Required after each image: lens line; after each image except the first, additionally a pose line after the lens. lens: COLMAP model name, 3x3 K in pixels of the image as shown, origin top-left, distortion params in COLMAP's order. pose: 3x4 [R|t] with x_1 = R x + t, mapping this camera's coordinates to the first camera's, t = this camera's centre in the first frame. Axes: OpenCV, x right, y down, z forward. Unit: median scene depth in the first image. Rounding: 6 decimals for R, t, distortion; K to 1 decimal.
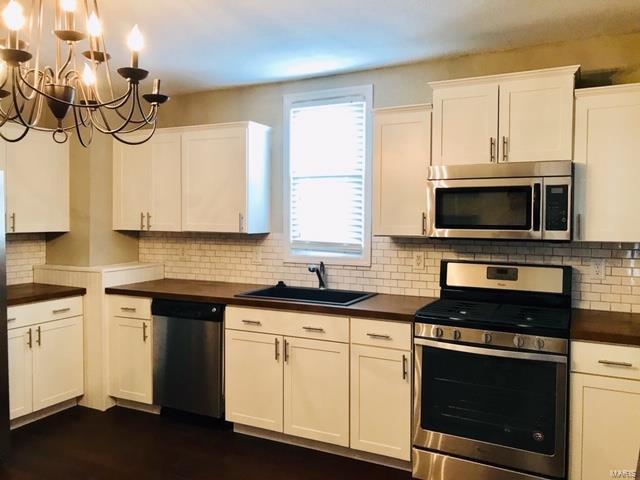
lens RADIAL K [[523.5, 0, 314.9], [0, 523.5, 237.9], [0, 0, 1]] dist [0.081258, -0.093952]
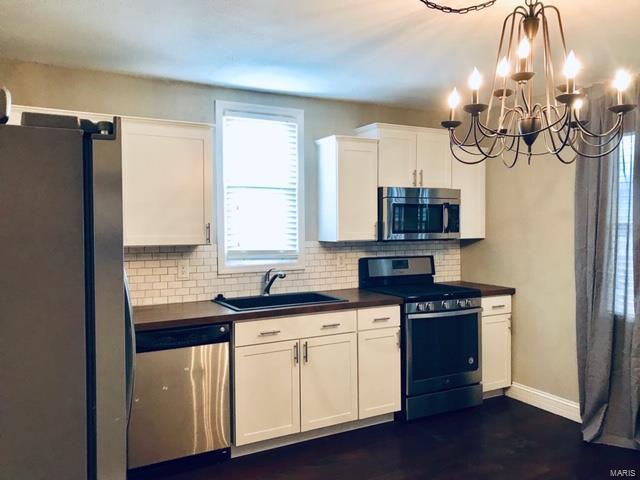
lens RADIAL K [[523.5, 0, 314.9], [0, 523.5, 237.9], [0, 0, 1]] dist [0.081258, -0.093952]
pose [[0.567423, -0.031214, 0.822835, -0.753922], [0.044721, 0.998975, 0.007056, -0.018821], [-0.822211, 0.032795, 0.568237, 0.310520]]
